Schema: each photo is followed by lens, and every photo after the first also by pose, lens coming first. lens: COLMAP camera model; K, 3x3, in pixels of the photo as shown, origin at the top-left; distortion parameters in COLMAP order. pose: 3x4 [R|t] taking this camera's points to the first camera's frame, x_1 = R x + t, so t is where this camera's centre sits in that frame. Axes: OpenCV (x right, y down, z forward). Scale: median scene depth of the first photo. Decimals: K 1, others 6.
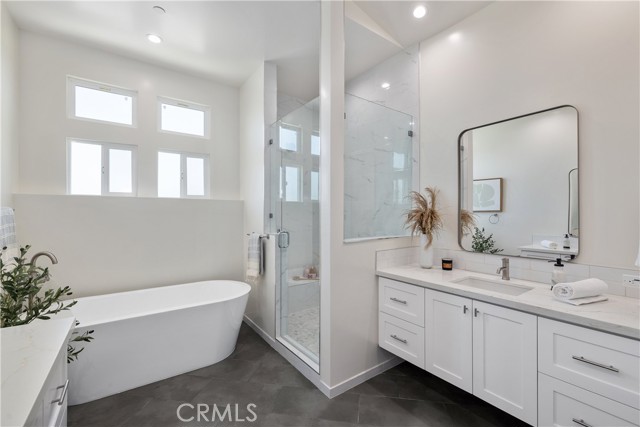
lens RADIAL K [[276.3, 0, 322.2], [0, 276.3, 210.6], [0, 0, 1]] dist [-0.000303, 0.000112]
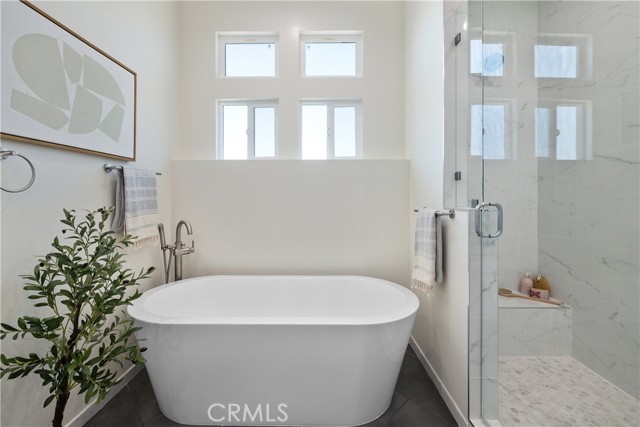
lens RADIAL K [[273.2, 0, 321.1], [0, 273.2, 197.6], [0, 0, 1]] dist [0.000899, 0.000344]
pose [[0.810469, 0.000002, -0.585781, -0.087441], [0.005131, 0.999962, 0.007102, 0.054351], [0.585759, -0.008762, 0.810438, 0.403769]]
